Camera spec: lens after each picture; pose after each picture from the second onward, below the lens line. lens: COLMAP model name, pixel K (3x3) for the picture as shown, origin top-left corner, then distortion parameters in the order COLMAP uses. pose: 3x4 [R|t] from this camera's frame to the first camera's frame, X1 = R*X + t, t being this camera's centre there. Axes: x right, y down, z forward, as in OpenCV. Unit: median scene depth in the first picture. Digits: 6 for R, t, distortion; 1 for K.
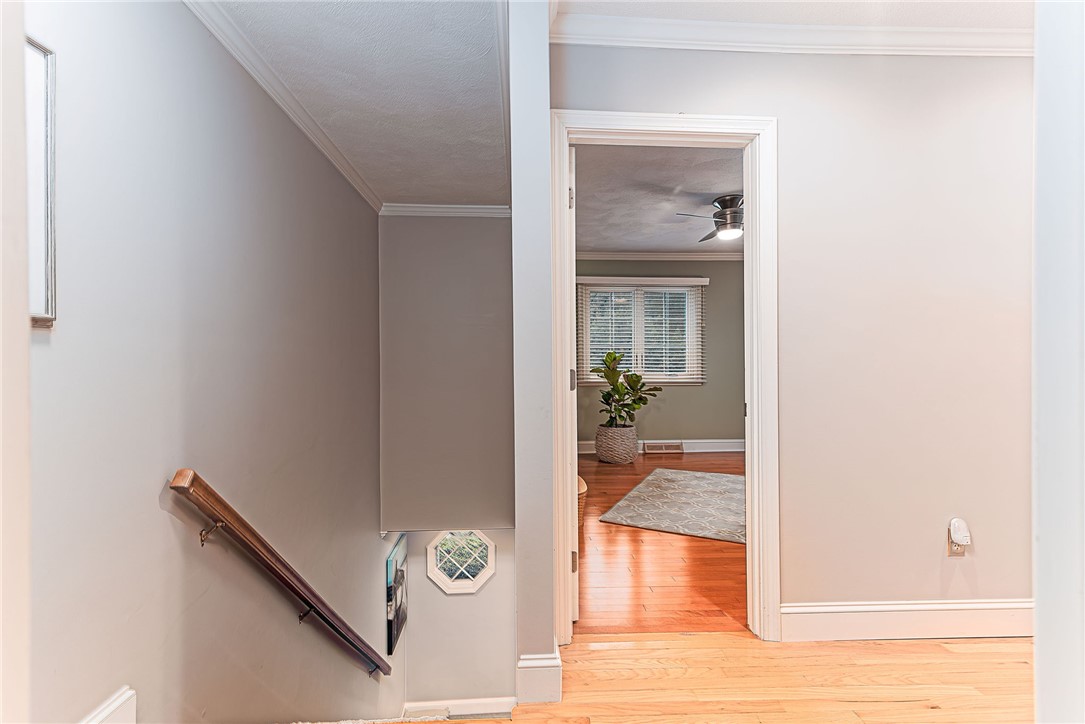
lens RADIAL K [[498.9, 0, 545.5], [0, 498.9, 363.0], [0, 0, 1]] dist [0.022353, -0.000213]
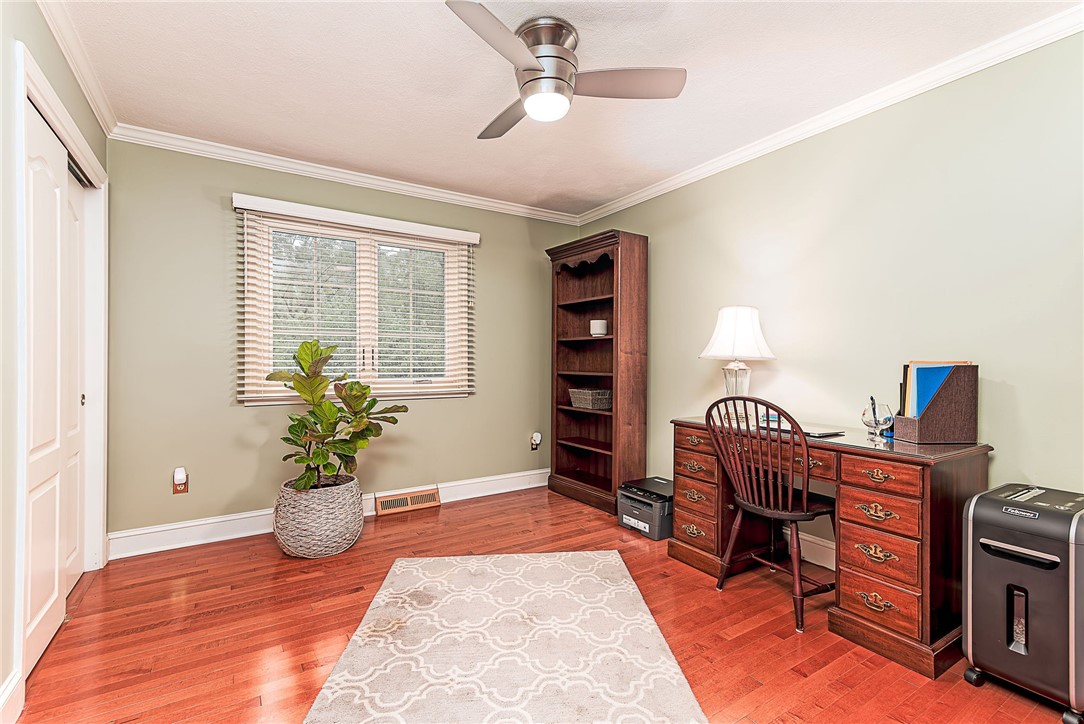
lens RADIAL K [[498.4, 0, 545.0], [0, 498.4, 363.0], [0, 0, 1]] dist [0.022353, -0.000213]
pose [[0.876360, 0.006360, 0.481614, 0.094720], [-0.006904, 0.999976, -0.000641, -0.000742], [-0.481606, -0.002763, 0.876383, 0.420411]]
